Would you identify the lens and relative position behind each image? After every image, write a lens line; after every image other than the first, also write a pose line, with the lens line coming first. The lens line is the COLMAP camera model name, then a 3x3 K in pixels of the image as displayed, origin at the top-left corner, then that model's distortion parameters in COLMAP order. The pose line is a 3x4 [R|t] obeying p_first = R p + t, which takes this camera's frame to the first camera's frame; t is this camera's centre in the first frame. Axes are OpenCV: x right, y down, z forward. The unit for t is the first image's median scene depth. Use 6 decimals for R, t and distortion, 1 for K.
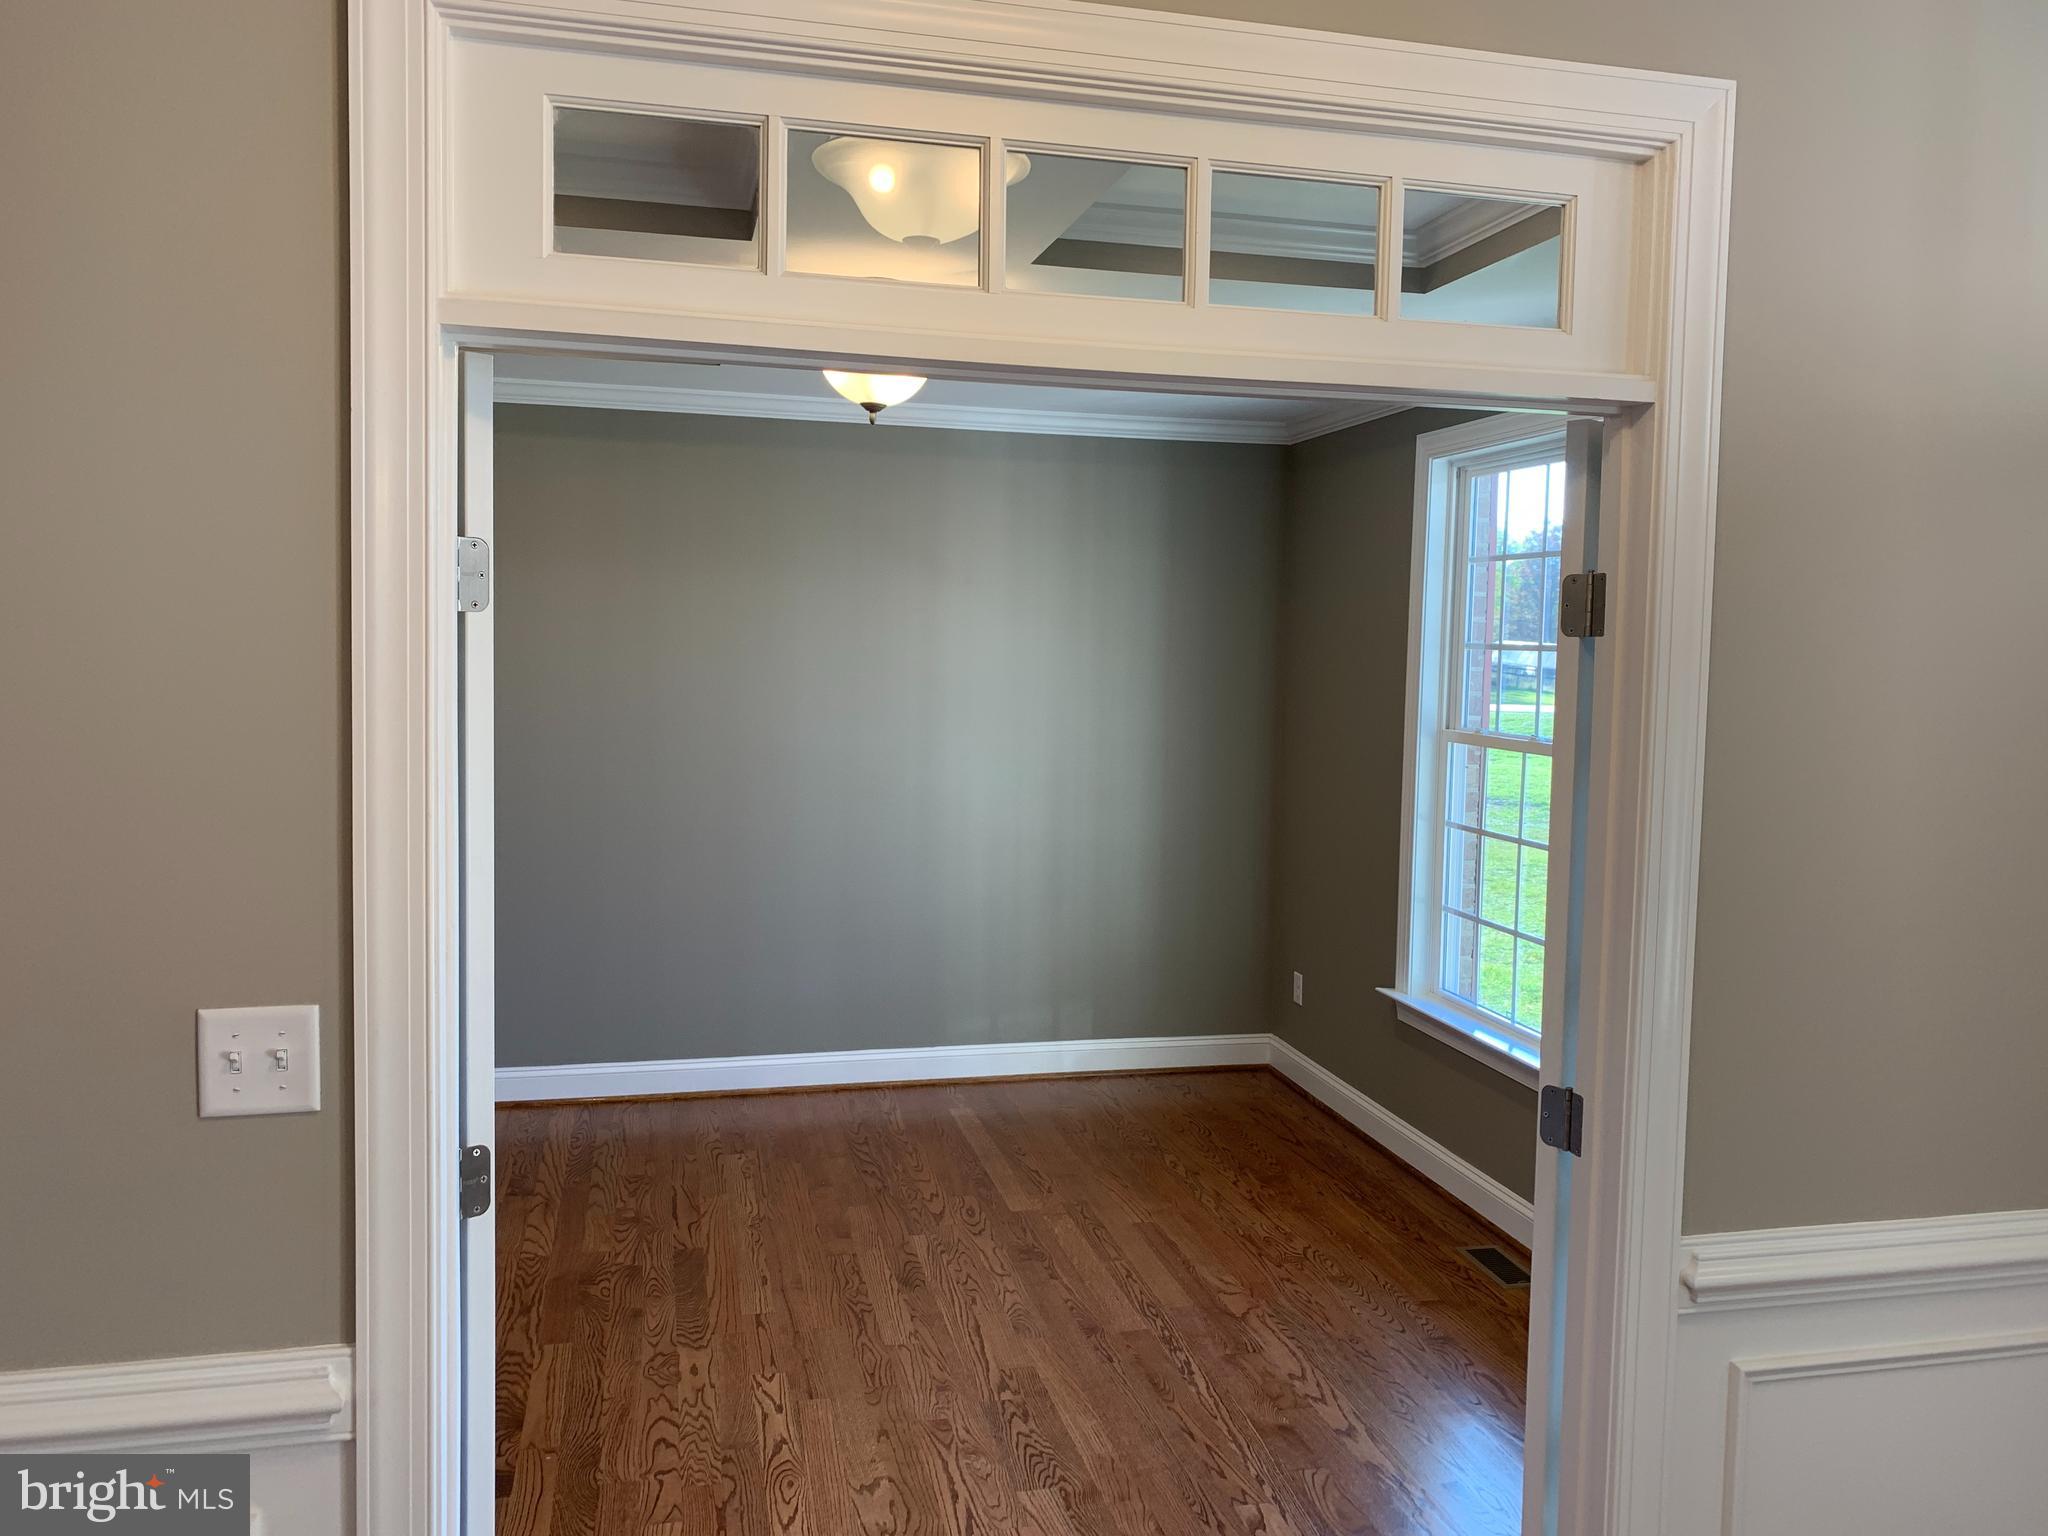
lens RADIAL K [[1577.3, 0, 1020.0], [0, 1577.3, 750.7], [0, 0, 1]] dist [0.003127, 0.000422]
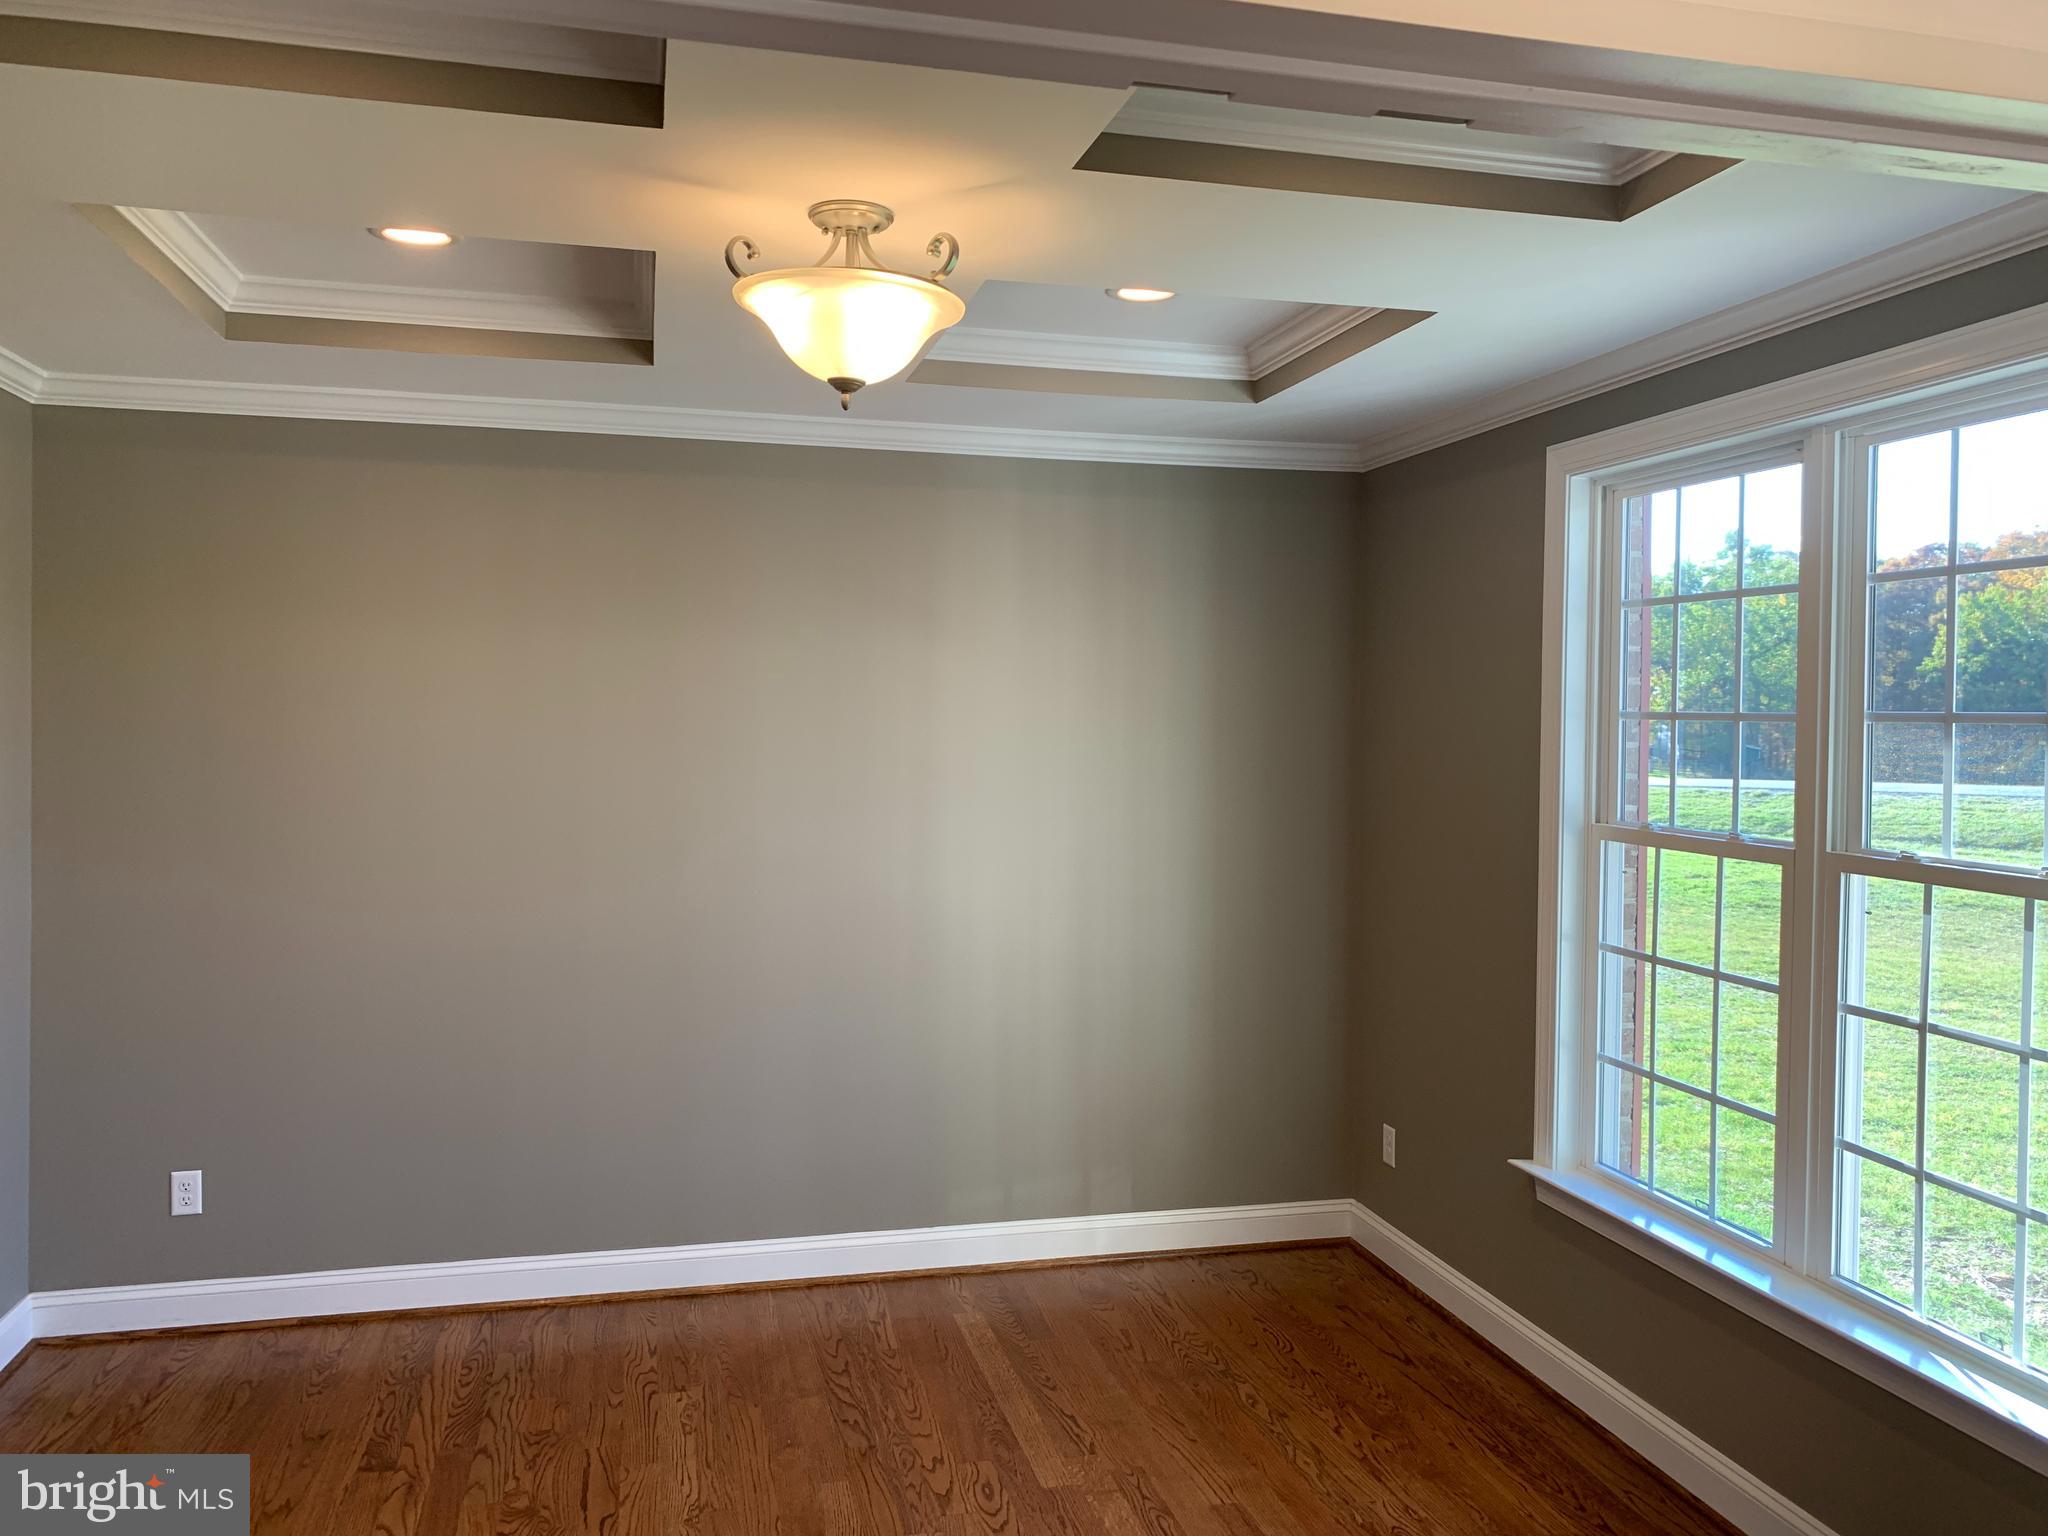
lens RADIAL K [[1577.3, 0, 1020.0], [0, 1577.3, 750.7], [0, 0, 1]] dist [0.003127, 0.000422]
pose [[0.999911, -0.010470, 0.008233, -0.017168], [0.010845, 0.998842, -0.046870, -0.015732], [-0.007733, 0.046955, 0.998867, 0.227032]]
